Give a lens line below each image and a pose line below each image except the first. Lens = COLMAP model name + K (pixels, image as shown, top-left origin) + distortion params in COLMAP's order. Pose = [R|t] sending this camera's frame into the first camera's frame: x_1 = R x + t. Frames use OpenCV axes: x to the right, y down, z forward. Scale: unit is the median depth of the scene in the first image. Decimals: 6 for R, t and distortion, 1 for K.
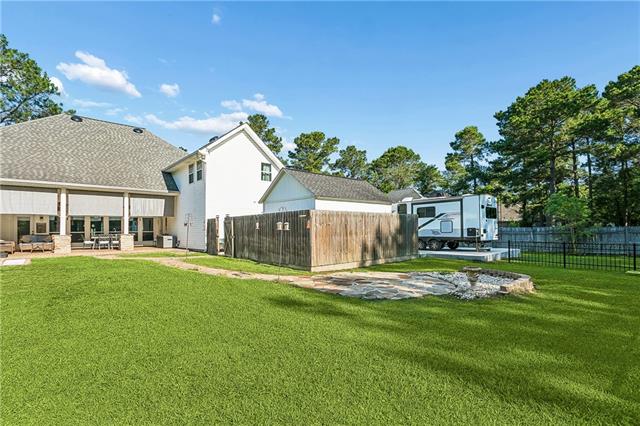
lens RADIAL K [[305.8, 0, 314.2], [0, 305.8, 225.1], [0, 0, 1]] dist [-0.000374, -0.000245]
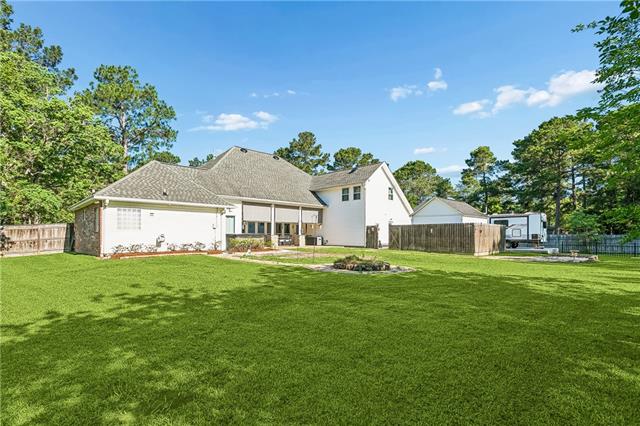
lens RADIAL K [[311.8, 0, 320.2], [0, 311.8, 233.7], [0, 0, 1]] dist [0.000010, 0.000133]
pose [[0.998089, 0.013993, 0.060180, -0.277433], [-0.014642, 0.999839, 0.010346, 0.002768], [-0.060026, -0.011207, 0.998134, -0.223400]]
